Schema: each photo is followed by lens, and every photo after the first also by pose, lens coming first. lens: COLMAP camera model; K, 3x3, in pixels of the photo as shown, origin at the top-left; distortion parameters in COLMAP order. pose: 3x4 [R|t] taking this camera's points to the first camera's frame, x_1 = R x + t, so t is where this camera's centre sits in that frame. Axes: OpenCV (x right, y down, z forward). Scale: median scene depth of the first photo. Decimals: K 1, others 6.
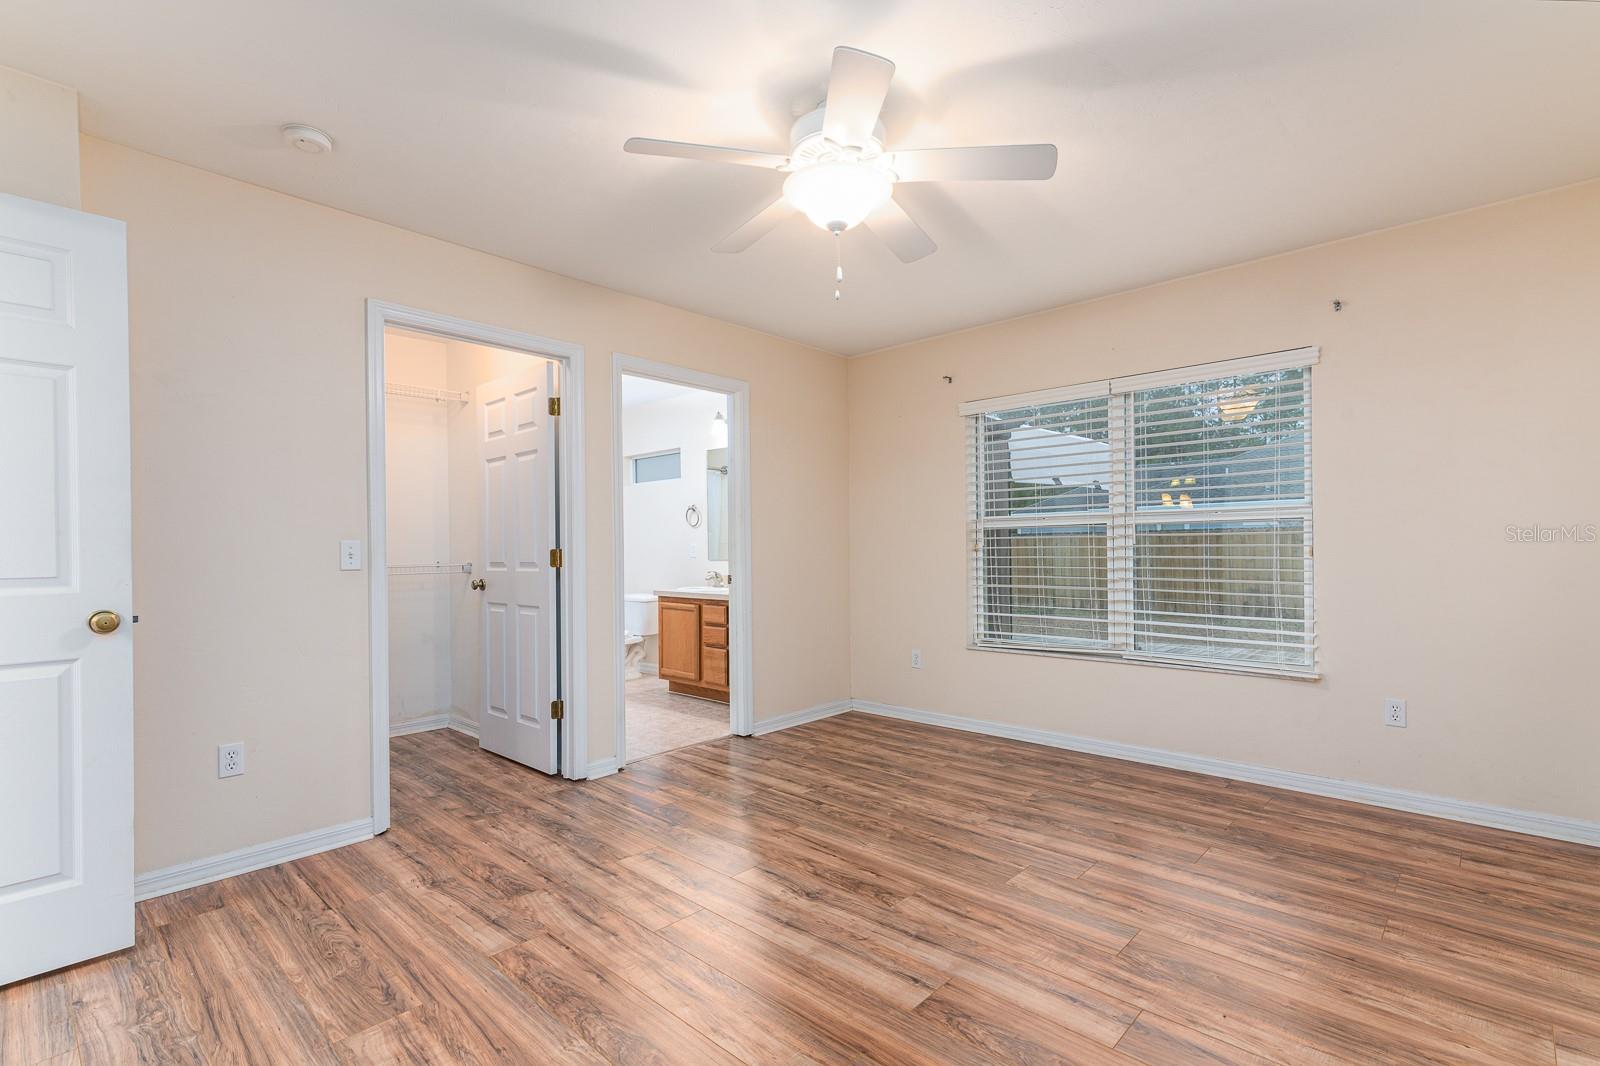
lens RADIAL K [[745.6, 0, 795.4], [0, 745.6, 547.7], [0, 0, 1]] dist [0.011958, -0.000680]
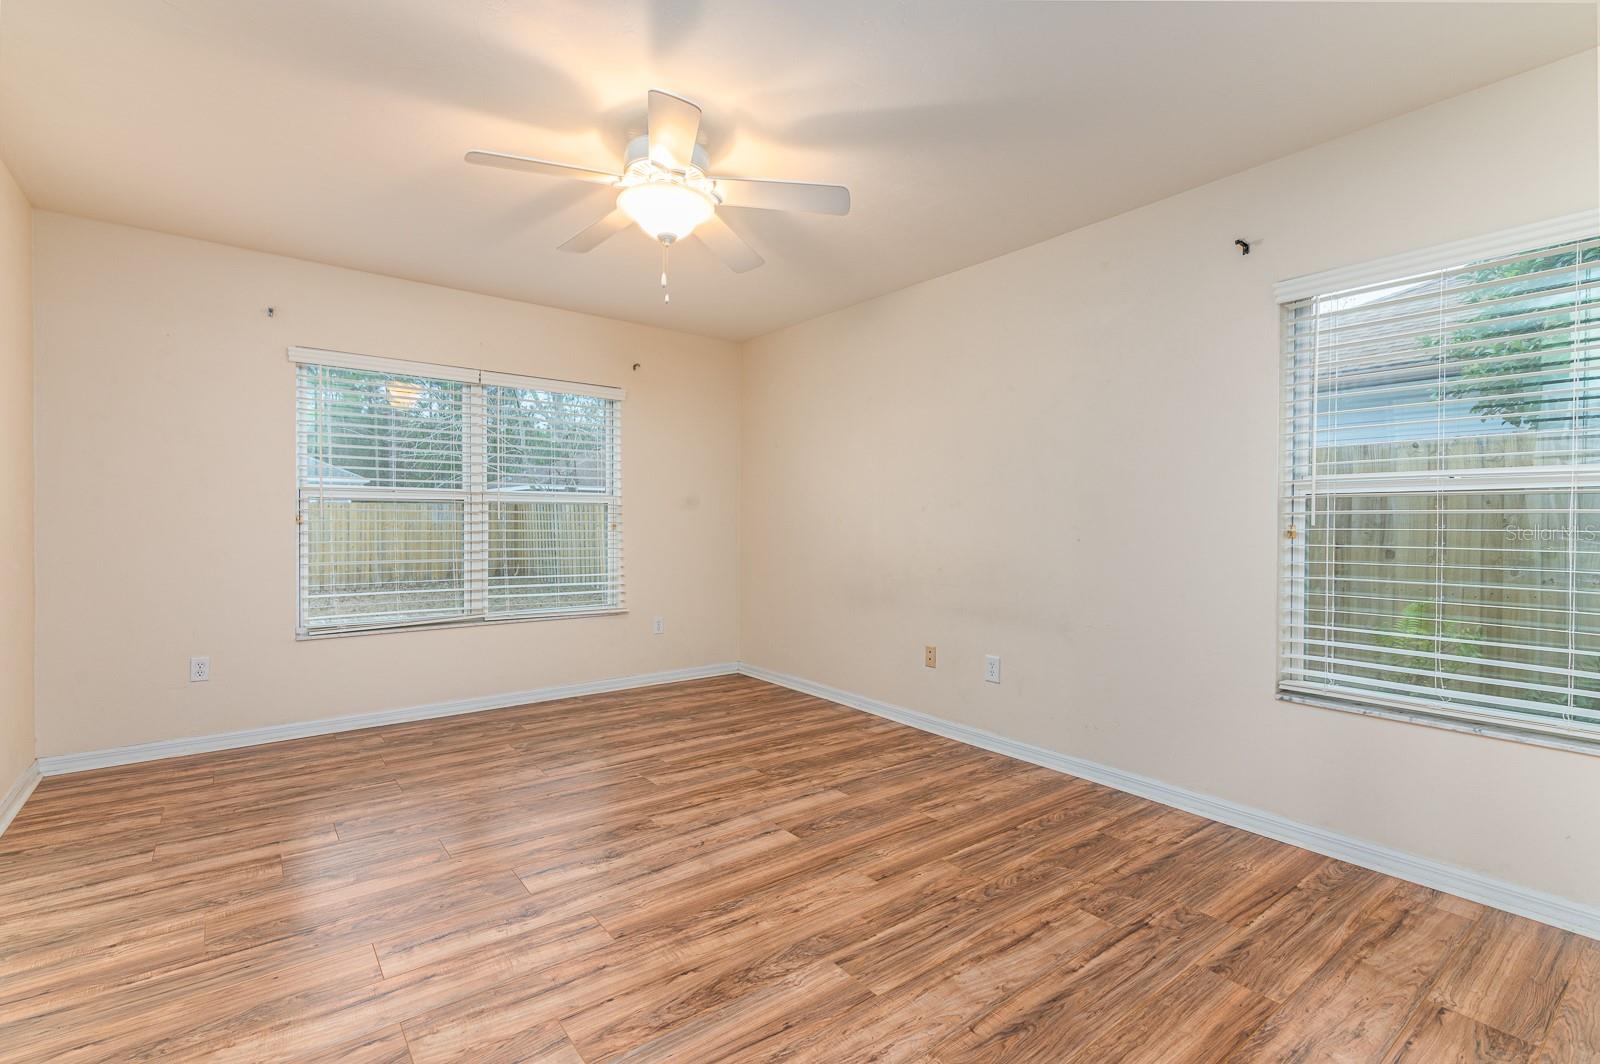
lens RADIAL K [[745.6, 0, 795.4], [0, 745.6, 546.7], [0, 0, 1]] dist [0.011958, -0.000680]
pose [[0.148276, -0.023804, 0.988660, -0.719987], [-0.007514, 0.999654, 0.025196, 0.005987], [-0.988918, -0.011165, 0.148045, 0.450969]]
